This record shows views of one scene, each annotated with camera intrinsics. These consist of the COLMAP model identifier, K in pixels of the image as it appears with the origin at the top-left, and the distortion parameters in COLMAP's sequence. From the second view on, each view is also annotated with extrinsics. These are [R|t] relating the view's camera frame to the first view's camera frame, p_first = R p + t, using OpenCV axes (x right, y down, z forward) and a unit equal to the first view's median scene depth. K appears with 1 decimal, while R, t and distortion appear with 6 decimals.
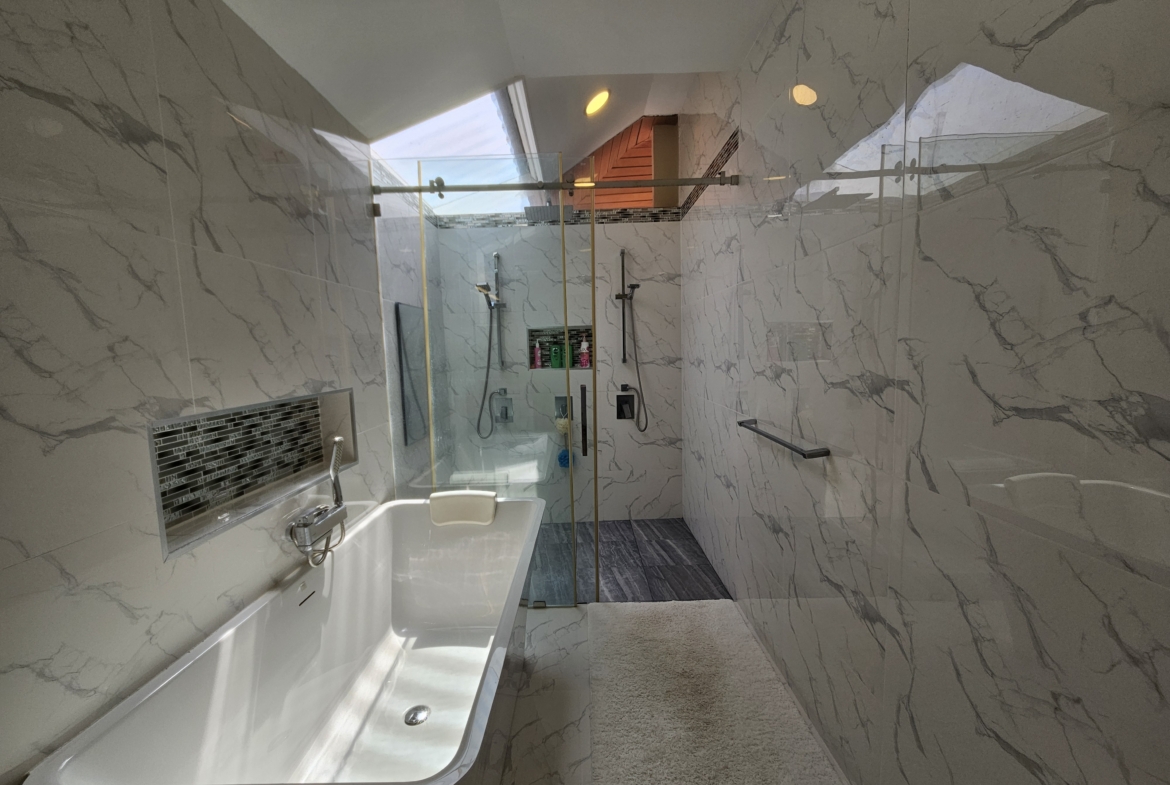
lens RADIAL K [[480.7, 0, 582.3], [0, 480.7, 392.3], [0, 0, 1]] dist [0.000689, -0.000020]
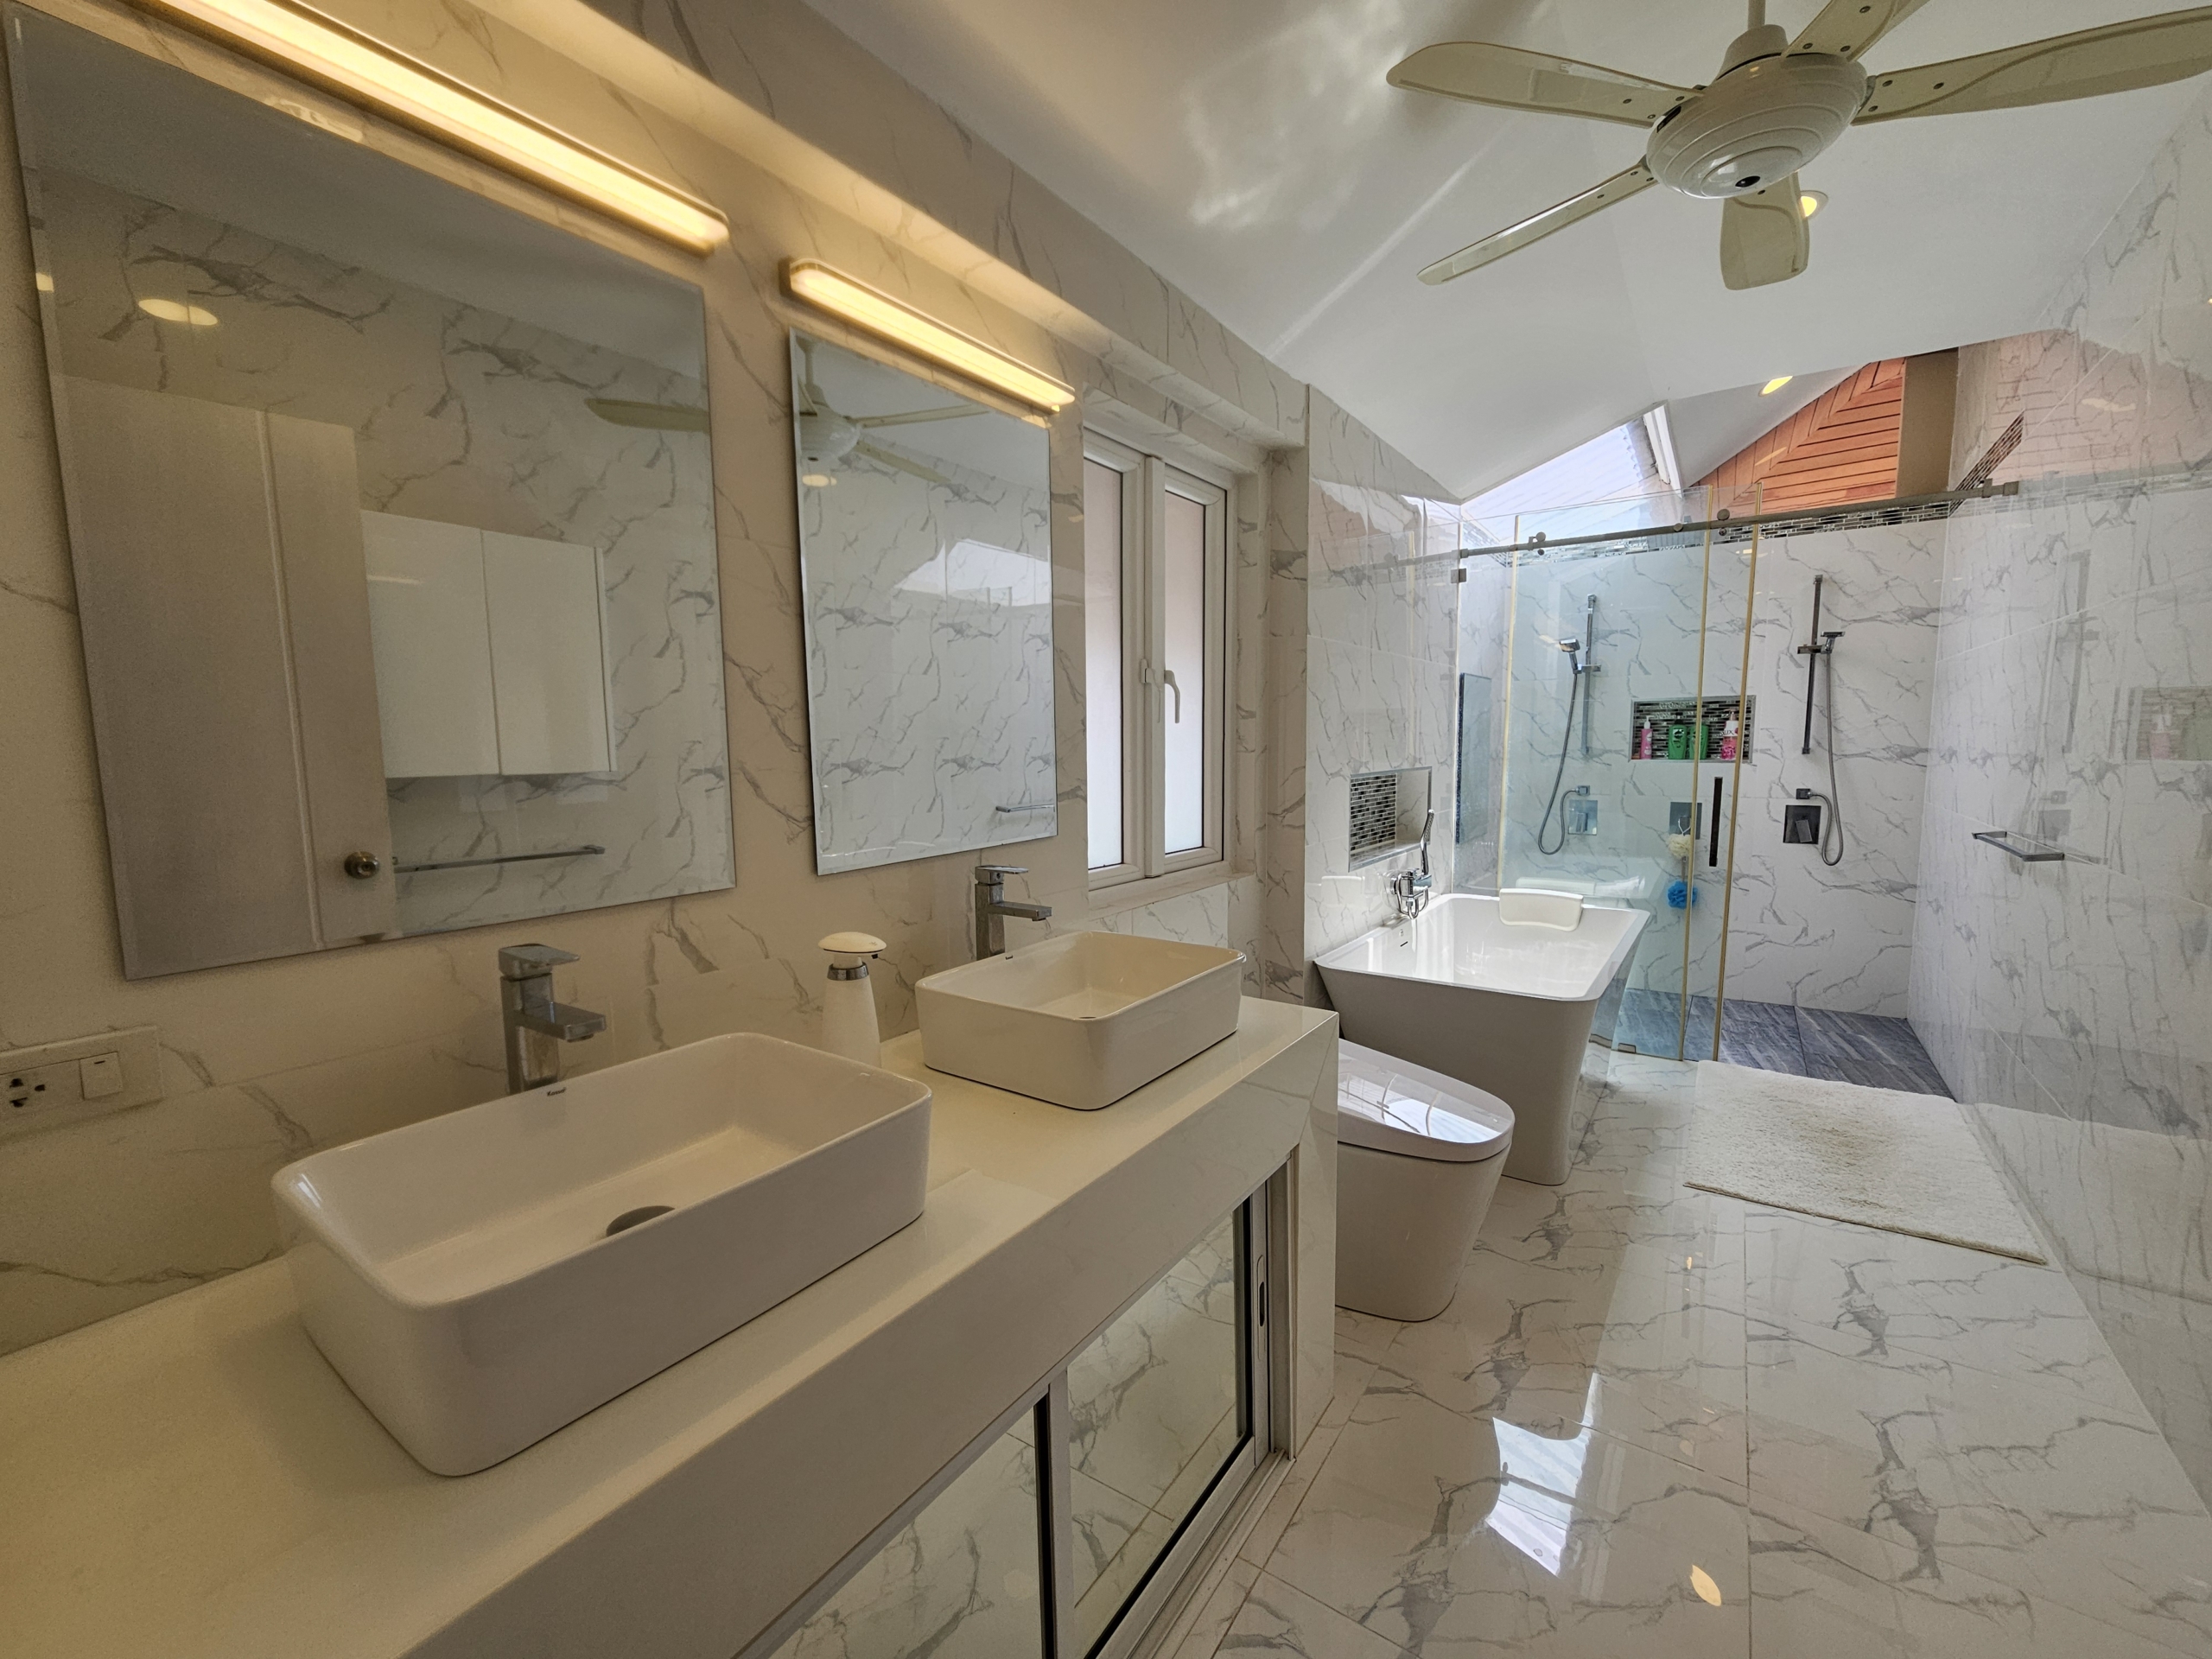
lens RADIAL K [[907.4, 0, 1088.6], [0, 907.4, 834.9], [0, 0, 1]] dist [0.003754, -0.001344]
pose [[0.812359, 0.078150, -0.577897, 0.030083], [-0.064318, 0.996941, 0.044406, 0.076447], [0.579599, 0.001096, 0.814901, -0.761460]]
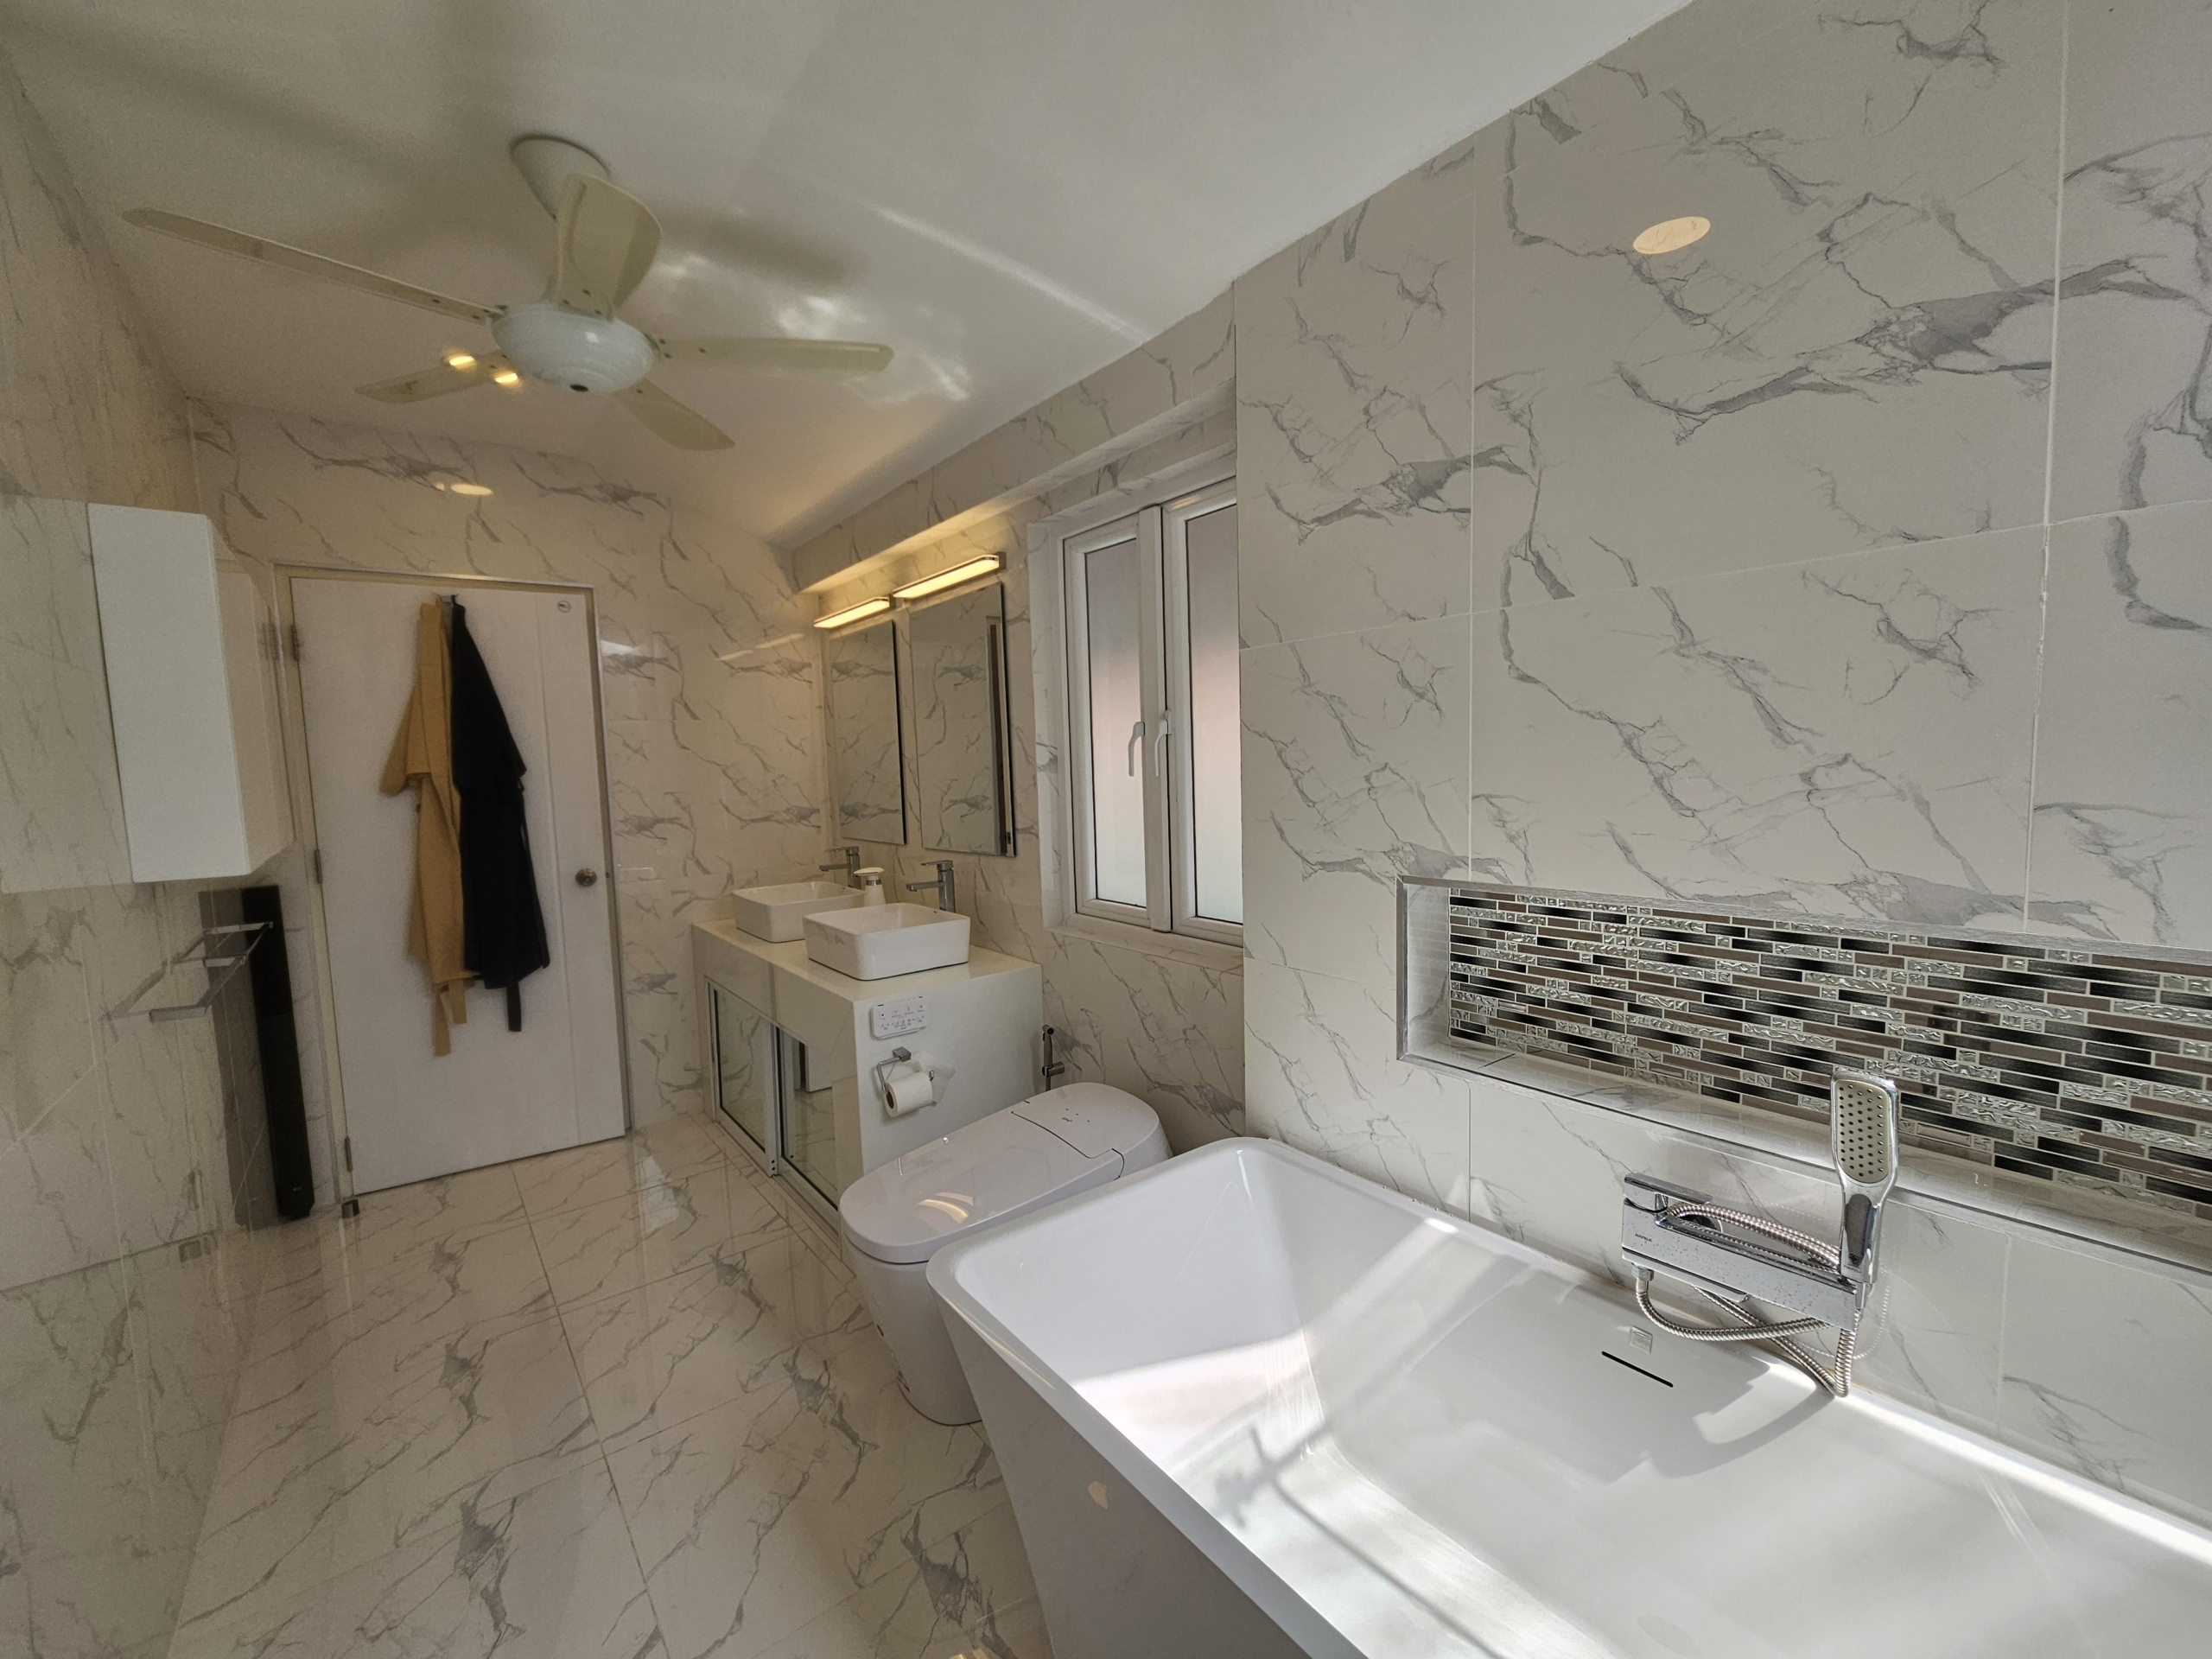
lens RADIAL K [[907.4, 0, 1087.3], [0, 907.4, 832.3], [0, 0, 1]] dist [0.003754, -0.001344]
pose [[-0.793025, 0.102985, -0.600421, 0.155585], [-0.001884, 0.985188, 0.171468, -0.110856], [0.609186, 0.137110, -0.781085, 0.800938]]
